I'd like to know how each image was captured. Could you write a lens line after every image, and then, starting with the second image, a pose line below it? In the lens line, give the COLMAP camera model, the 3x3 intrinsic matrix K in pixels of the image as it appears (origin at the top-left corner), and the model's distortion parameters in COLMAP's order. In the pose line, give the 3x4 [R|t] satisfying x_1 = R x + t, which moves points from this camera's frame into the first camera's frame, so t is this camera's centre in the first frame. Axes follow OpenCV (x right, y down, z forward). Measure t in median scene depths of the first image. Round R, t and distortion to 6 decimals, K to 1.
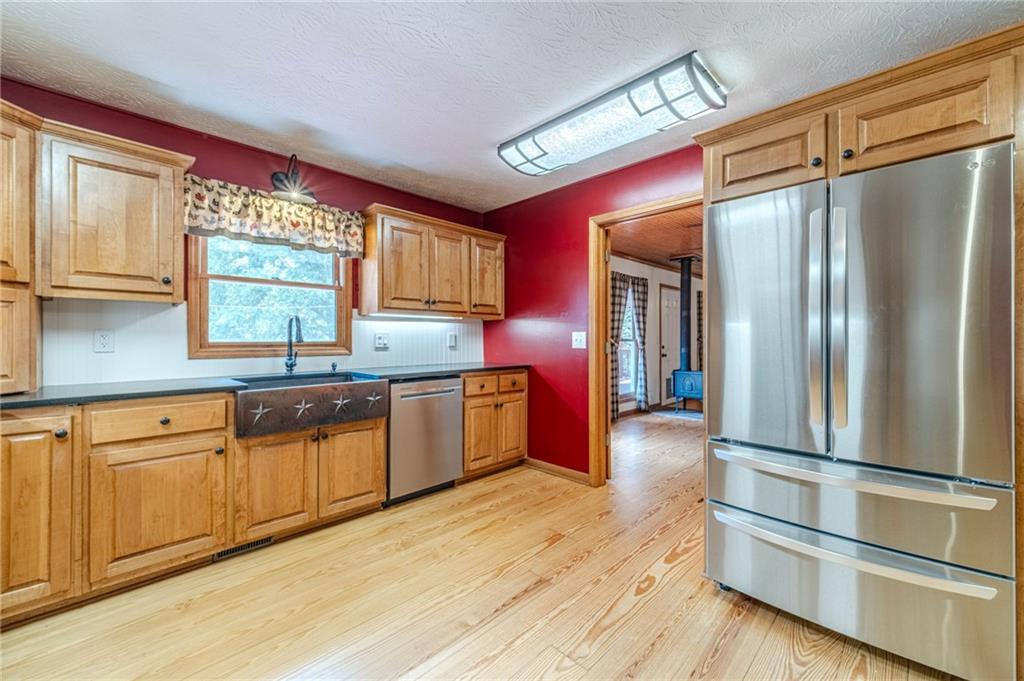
lens RADIAL K [[402.4, 0, 507.8], [0, 402.4, 338.3], [0, 0, 1]] dist [0.000642, -0.000028]
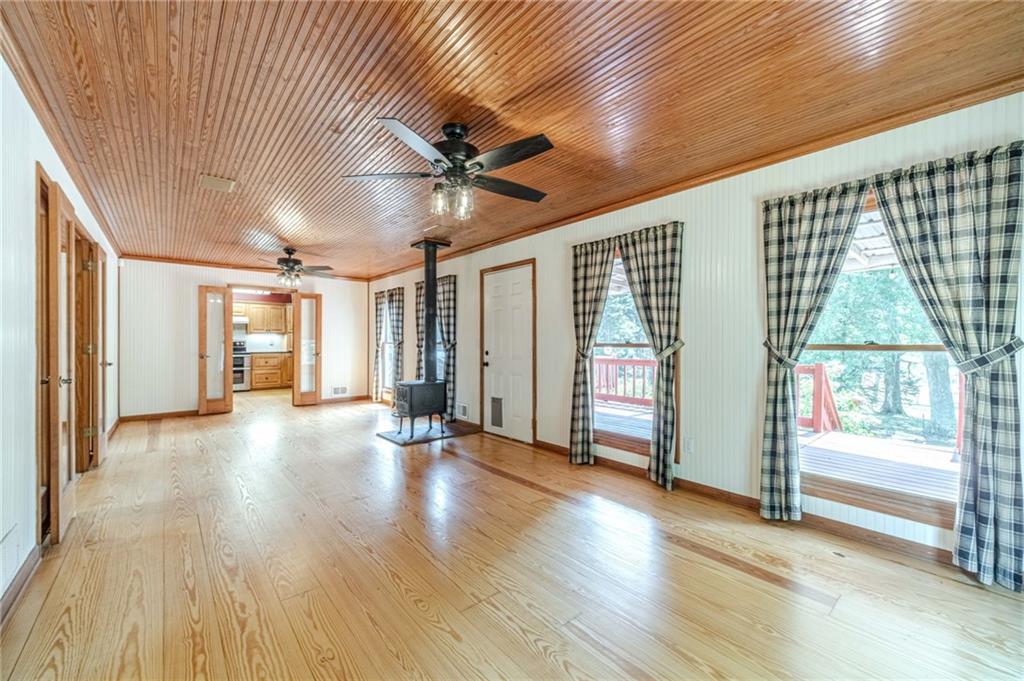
lens RADIAL K [[382.0, 0, 513.4], [0, 382.0, 340.7], [0, 0, 1]] dist [0.078945, 0.000009]
pose [[-0.048158, 0.007353, -0.998813, 1.790145], [0.007658, 0.999946, 0.006992, -0.013246], [0.998810, -0.007312, -0.048212, 1.780867]]
